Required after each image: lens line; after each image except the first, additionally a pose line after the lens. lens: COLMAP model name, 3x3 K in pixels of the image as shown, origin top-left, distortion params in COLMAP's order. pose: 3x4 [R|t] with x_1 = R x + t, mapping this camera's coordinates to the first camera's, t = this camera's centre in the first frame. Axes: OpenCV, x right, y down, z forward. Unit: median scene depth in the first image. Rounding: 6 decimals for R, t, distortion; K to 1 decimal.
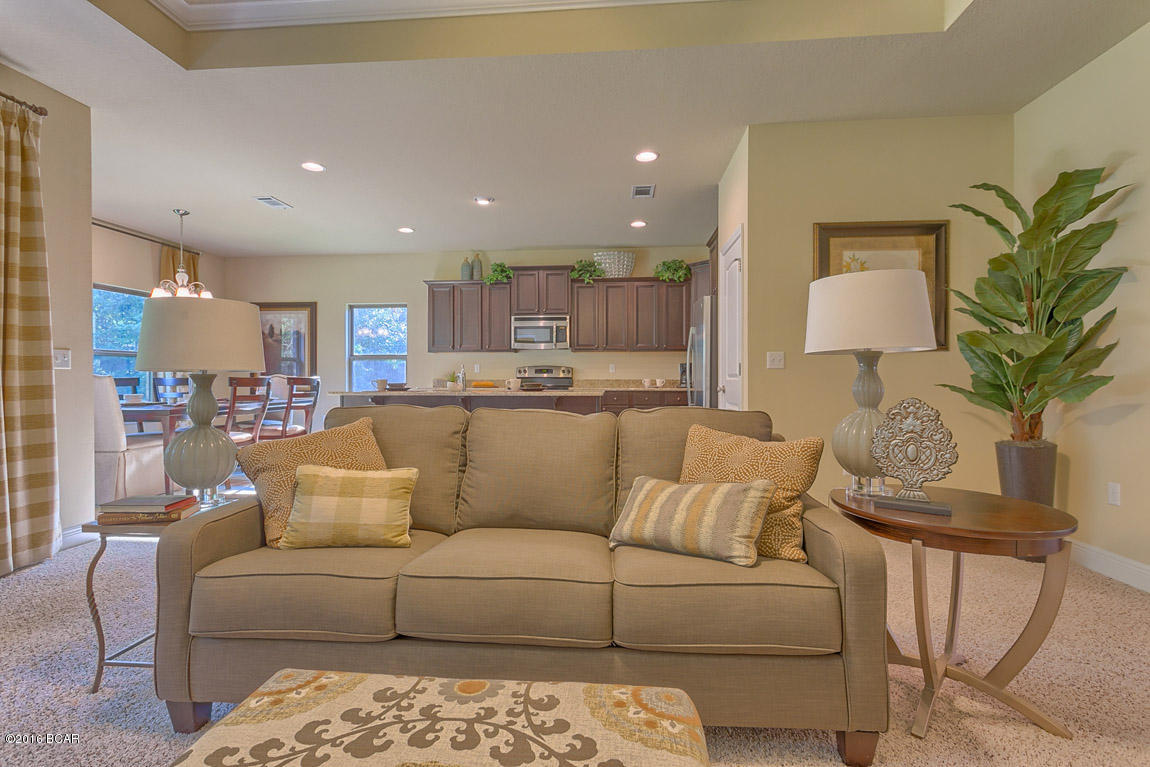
lens RADIAL K [[542.0, 0, 575.0], [0, 542.0, 383.5], [0, 0, 1]] dist [-0.001880, -0.000097]
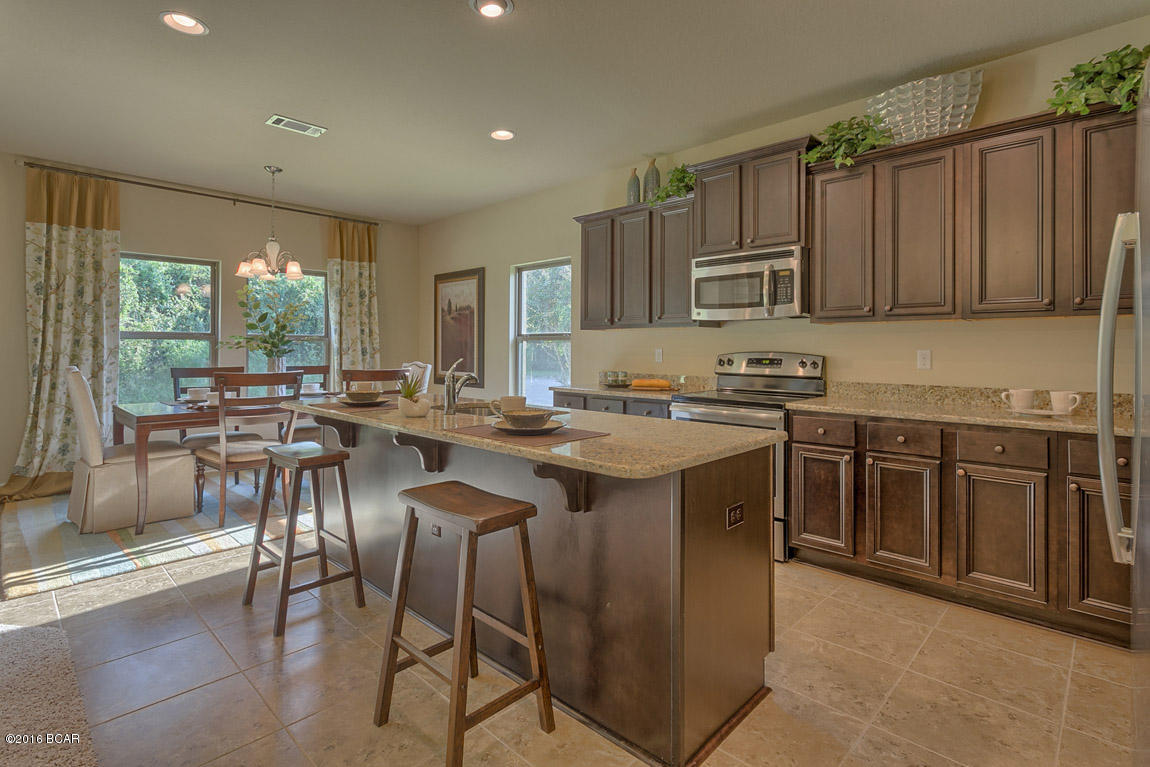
lens RADIAL K [[551.6, 0, 574.7], [0, 551.6, 348.0], [0, 0, 1]] dist [-0.001543, -0.000257]
pose [[0.781303, 0.002935, -0.624145, 0.130754], [-0.011662, 0.999883, -0.009896, -0.030126], [0.624043, 0.015011, 0.781245, 0.502032]]
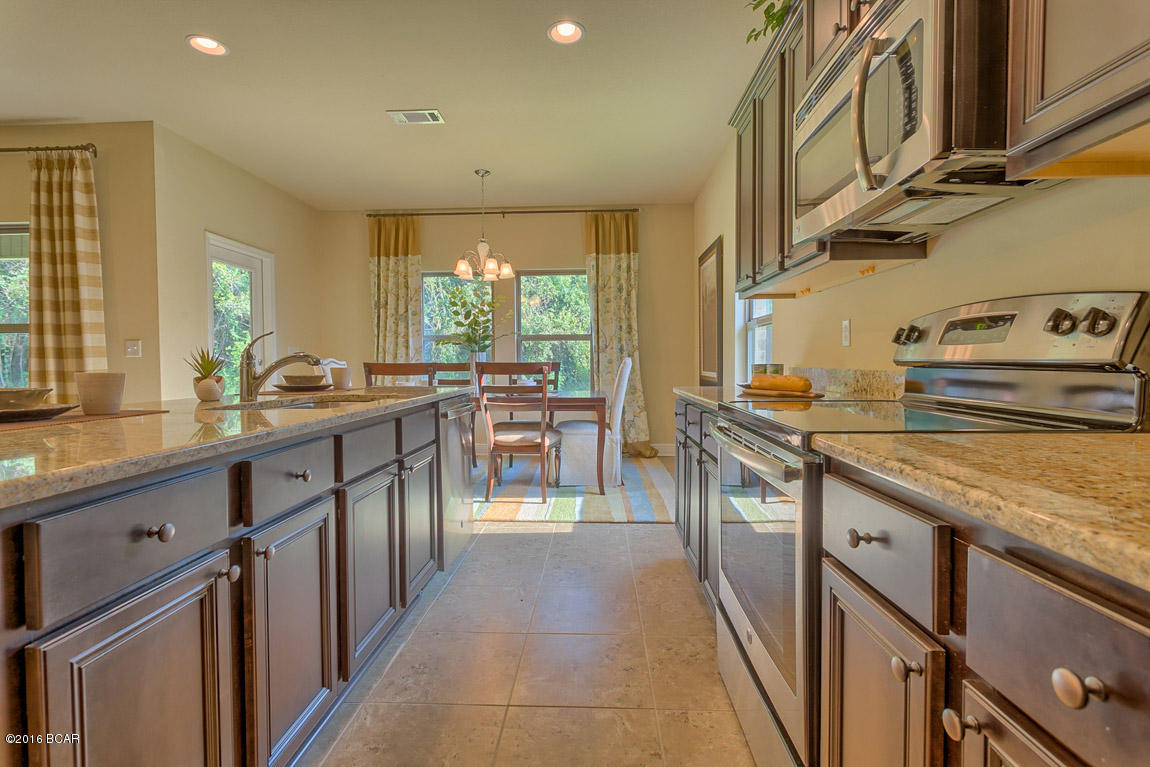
lens RADIAL K [[542.0, 0, 575.0], [0, 542.0, 383.5], [0, 0, 1]] dist [-0.001880, -0.000097]
pose [[0.043113, 0.040828, -0.998236, 0.130721], [-0.005584, 0.999159, 0.040624, -0.010186], [0.999055, 0.003822, 0.043305, 0.883968]]
